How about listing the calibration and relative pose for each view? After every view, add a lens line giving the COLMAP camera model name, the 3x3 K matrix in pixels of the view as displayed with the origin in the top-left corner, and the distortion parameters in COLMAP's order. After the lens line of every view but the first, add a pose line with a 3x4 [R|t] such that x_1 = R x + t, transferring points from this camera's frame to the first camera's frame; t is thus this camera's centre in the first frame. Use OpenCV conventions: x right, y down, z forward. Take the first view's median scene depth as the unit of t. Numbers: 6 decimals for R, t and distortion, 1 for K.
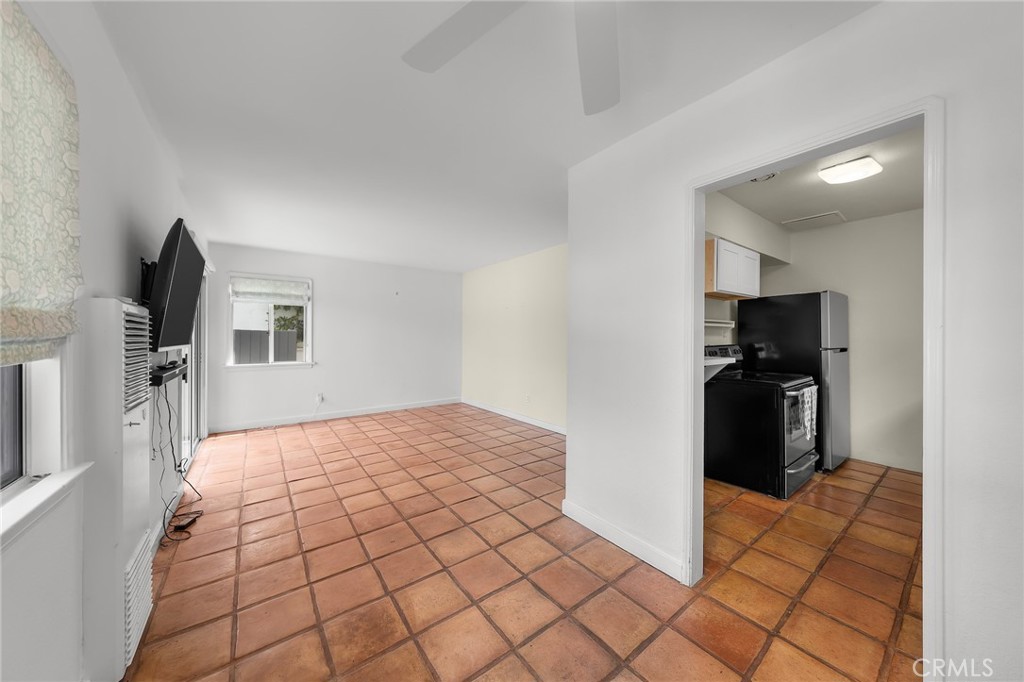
lens RADIAL K [[348.1, 0, 514.2], [0, 348.1, 339.4], [0, 0, 1]] dist [0.005529, 0.000026]
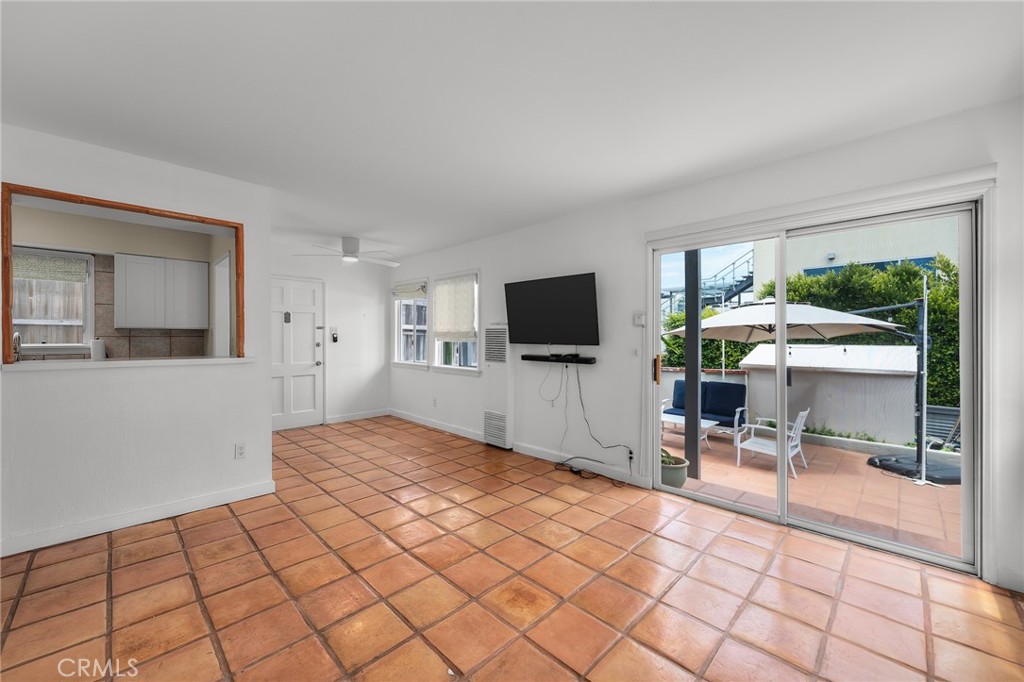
lens RADIAL K [[399.9, 0, 511.6], [0, 399.9, 338.1], [0, 0, 1]] dist [-0.001219, -0.000290]
pose [[-0.989653, -0.001697, -0.143473, -0.314850], [-0.003134, 0.999947, 0.009787, -0.014168], [0.143449, 0.010136, -0.989606, 1.735597]]
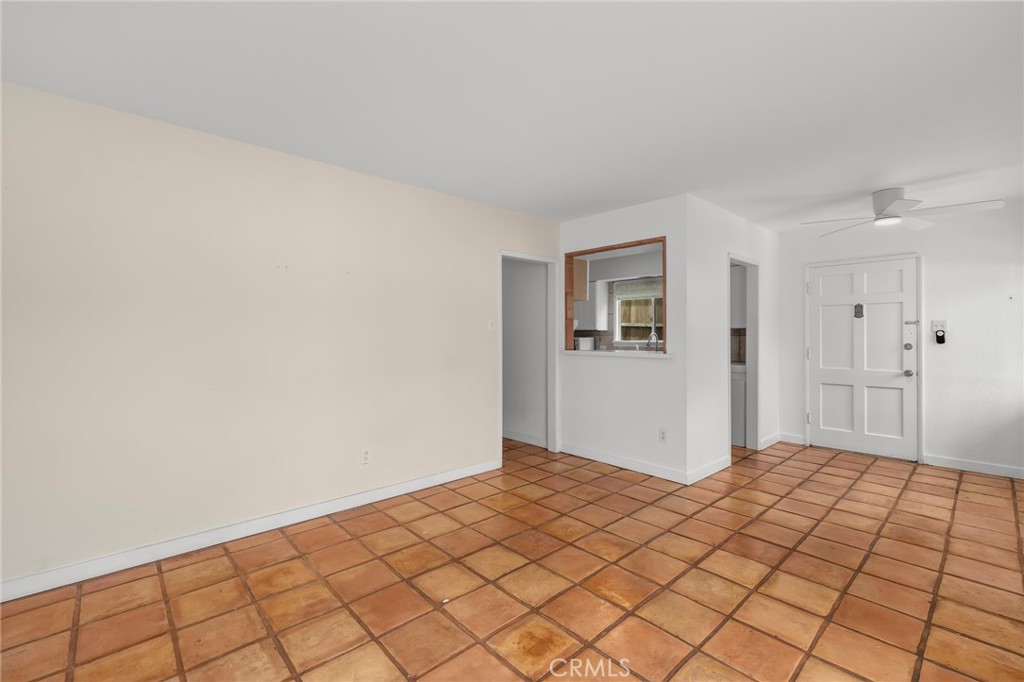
lens RADIAL K [[442.8, 0, 510.0], [0, 442.8, 337.5], [0, 0, 1]] dist [0.002516, 0.000126]
pose [[-0.097410, -0.007182, 0.995218, -0.933172], [0.007169, 0.999943, 0.007918, -0.012789], [-0.995219, 0.007906, -0.097352, 1.262434]]
